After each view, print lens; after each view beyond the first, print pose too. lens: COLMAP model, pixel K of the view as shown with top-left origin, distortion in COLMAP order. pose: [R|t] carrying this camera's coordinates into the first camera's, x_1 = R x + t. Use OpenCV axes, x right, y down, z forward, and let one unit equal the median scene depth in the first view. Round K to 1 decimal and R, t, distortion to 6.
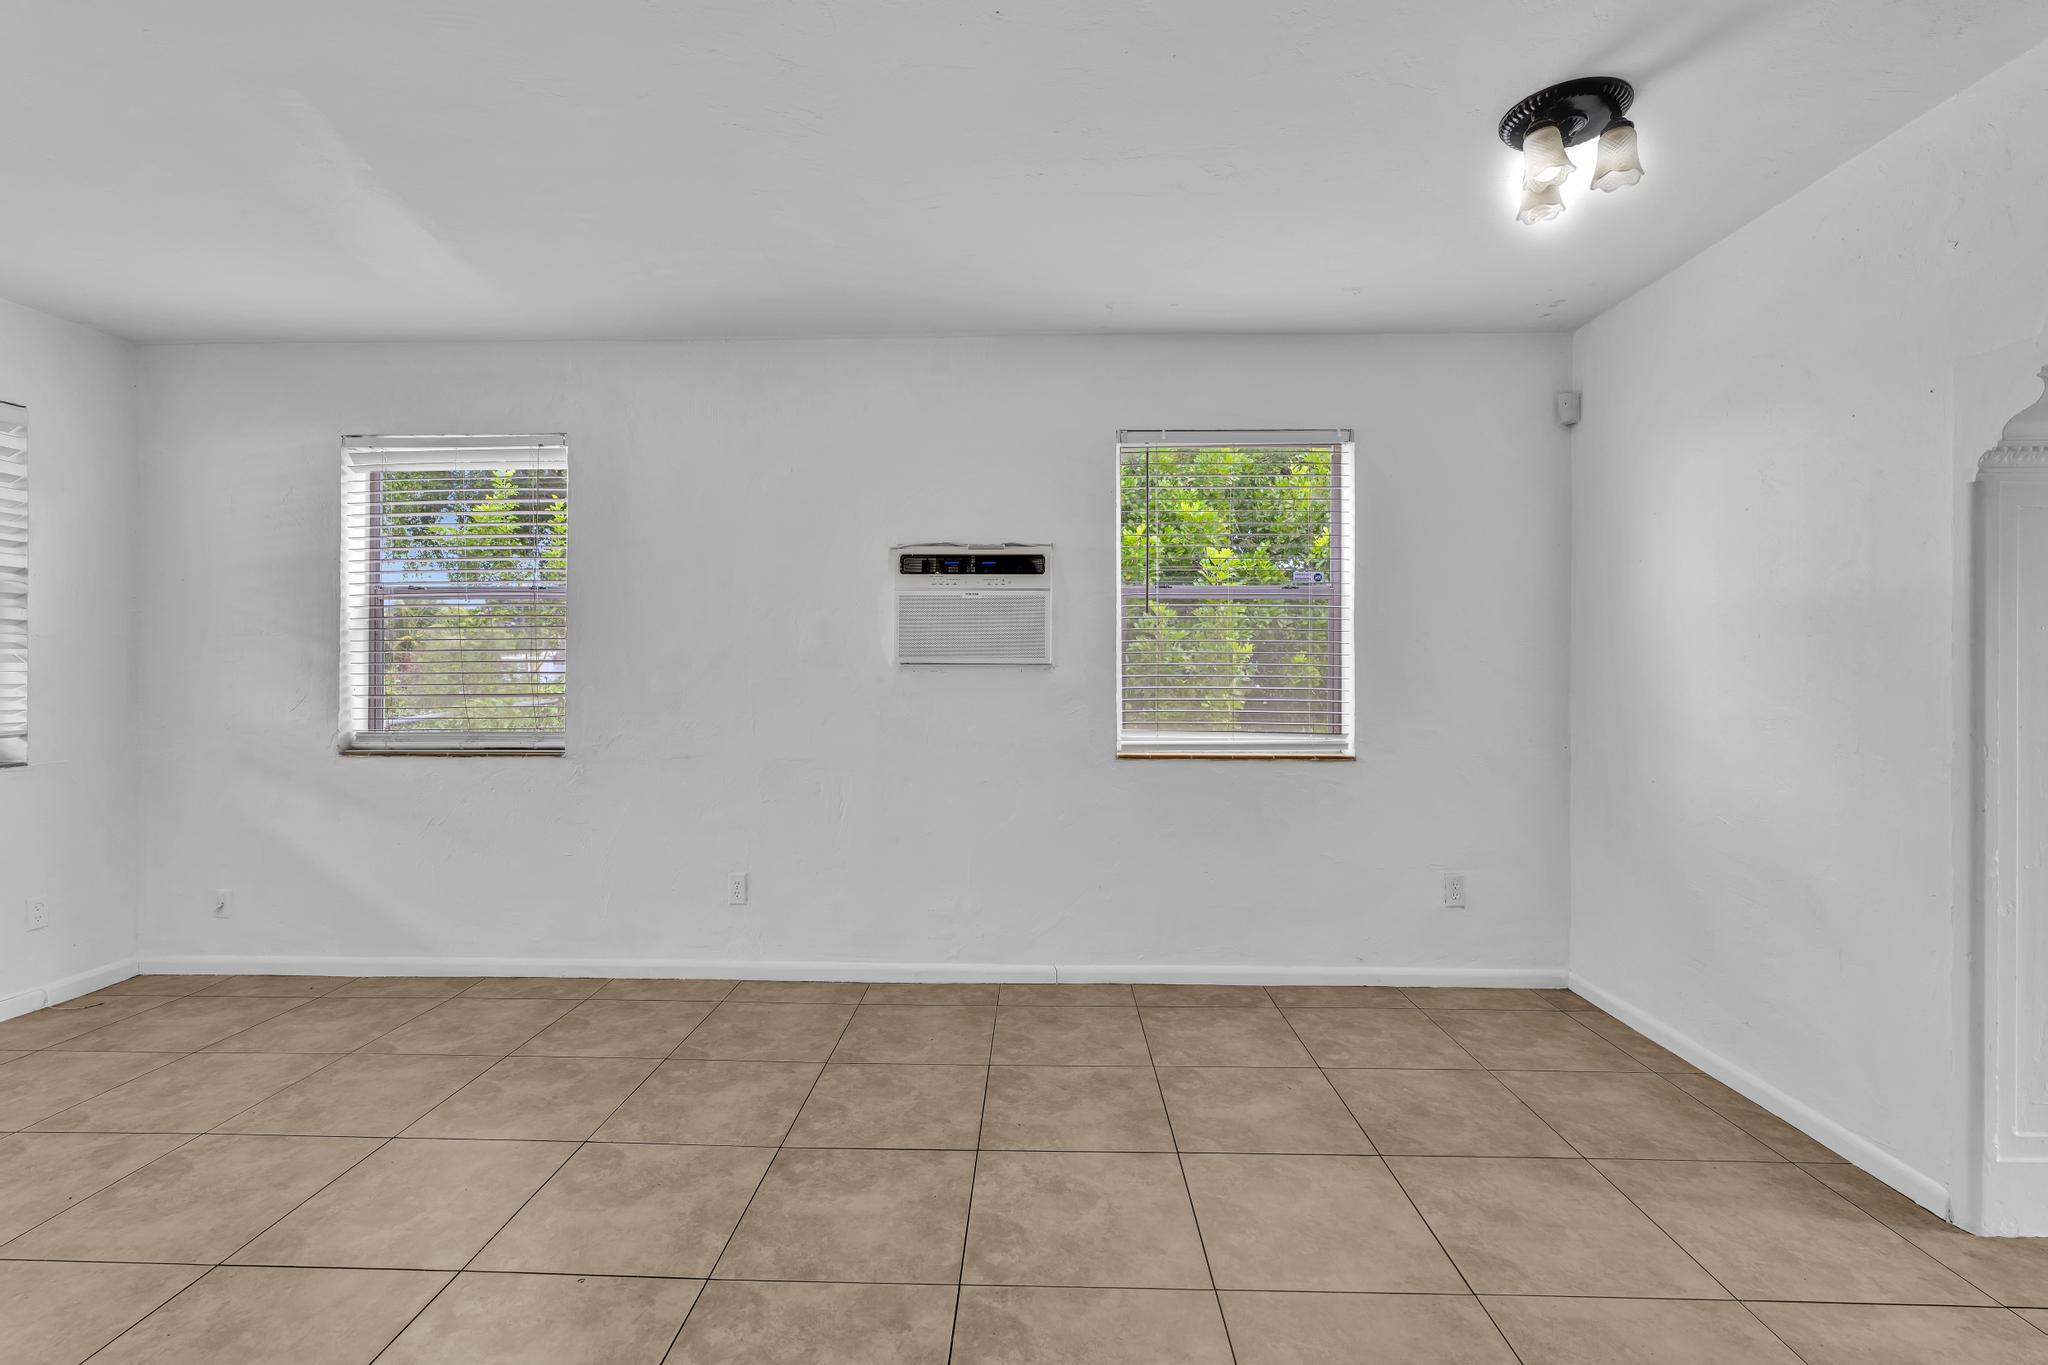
lens RADIAL K [[917.4, 0, 1015.7], [0, 917.4, 665.3], [0, 0, 1]] dist [-0.001264, 0.000406]
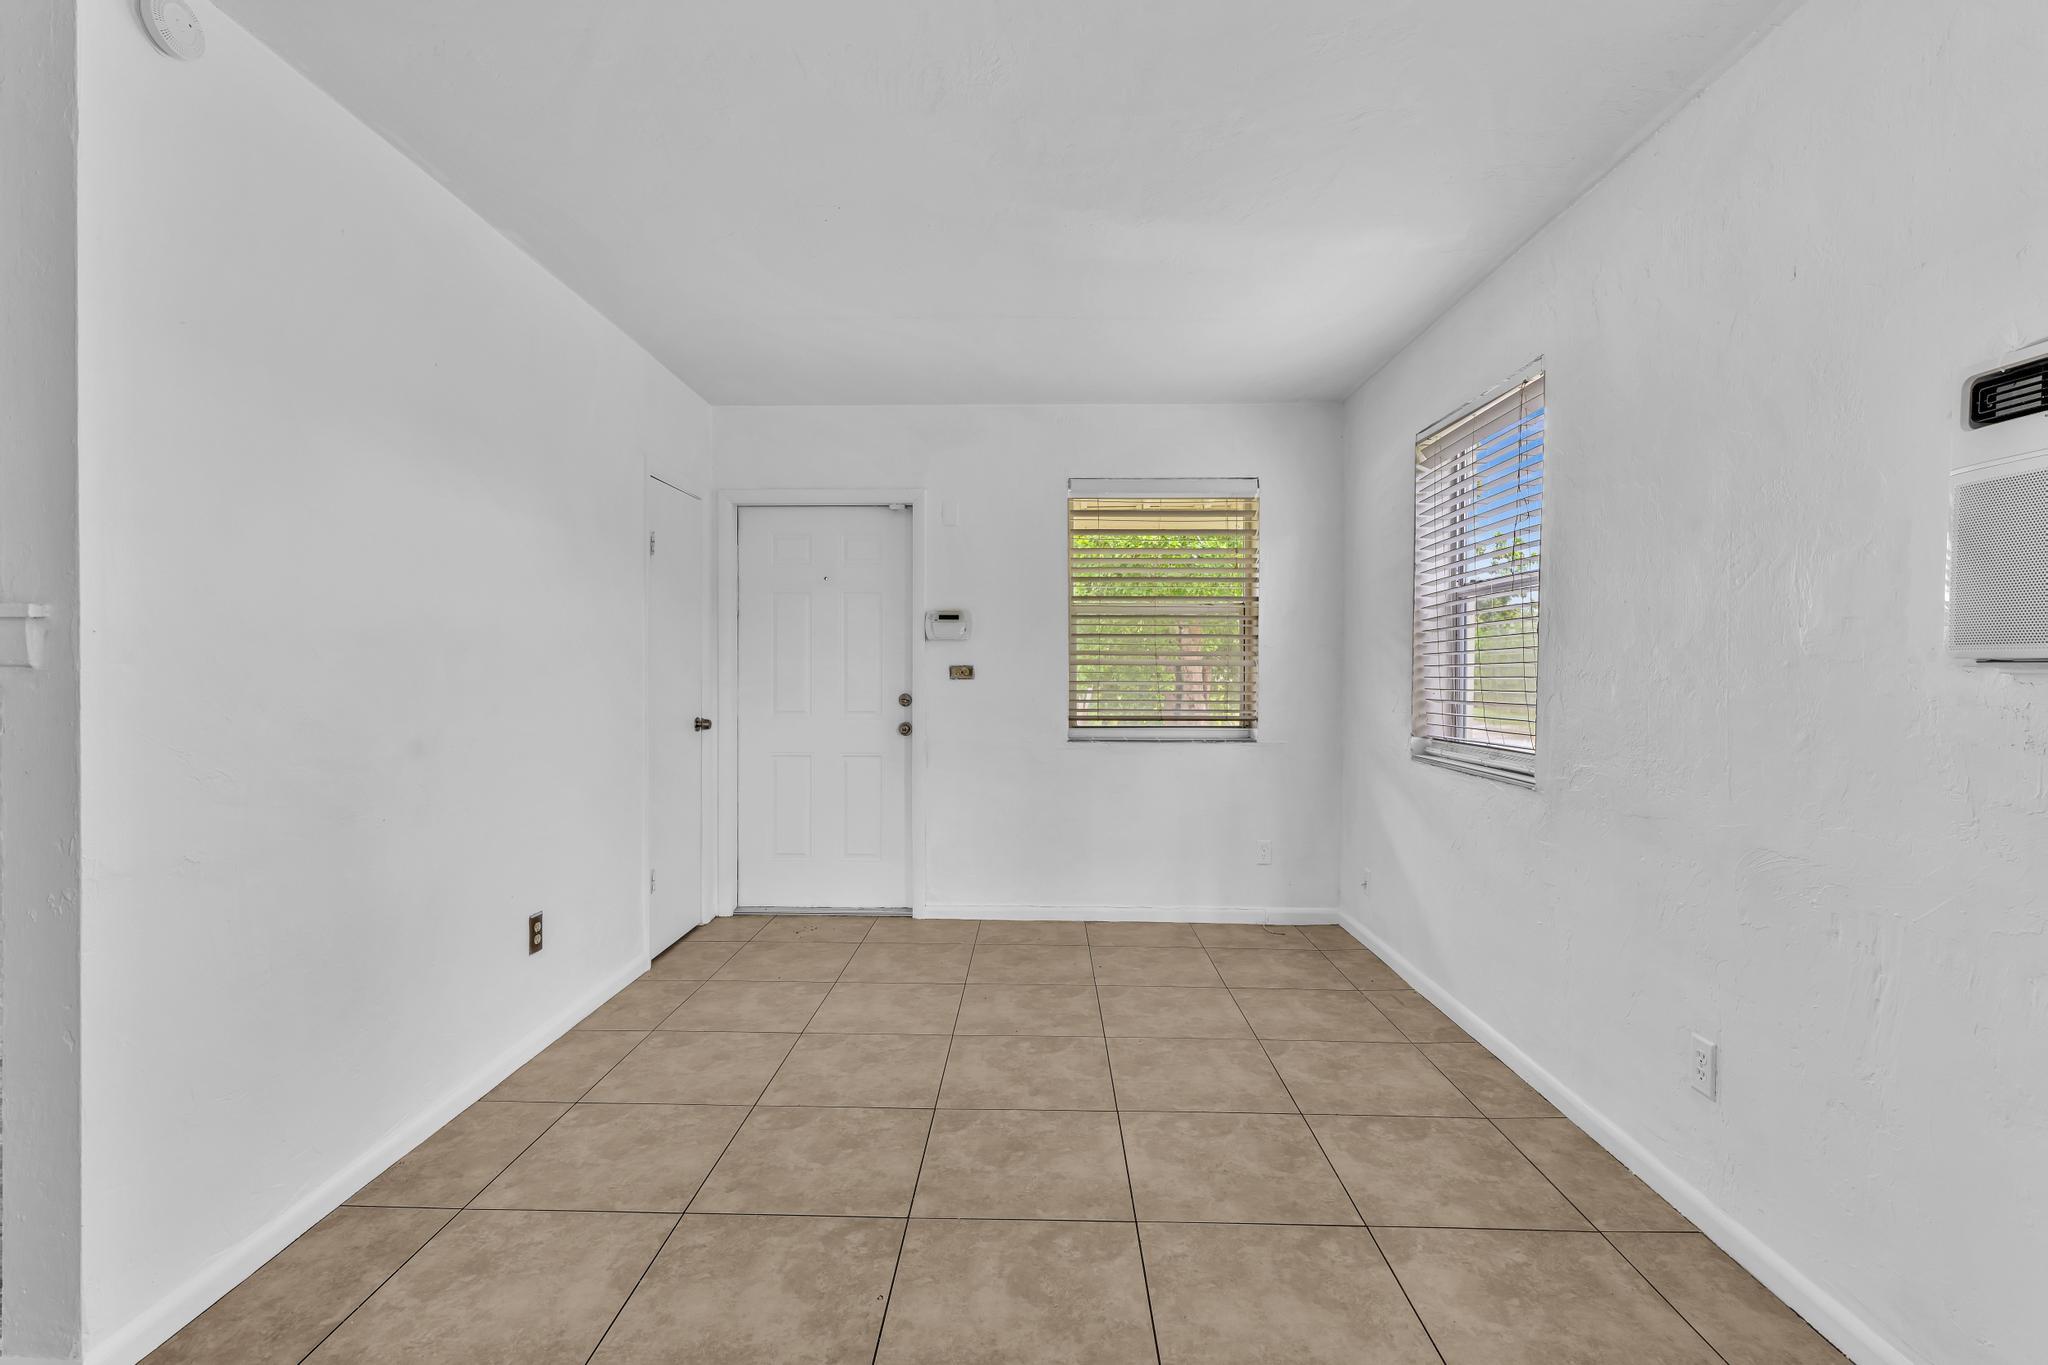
lens RADIAL K [[917.4, 0, 1015.7], [0, 917.4, 665.3], [0, 0, 1]] dist [-0.001264, 0.000406]
pose [[0.005951, -0.003445, -0.999976, 0.340371], [0.001215, 0.999993, -0.003438, -0.000939], [0.999982, -0.001195, 0.005955, 0.761034]]
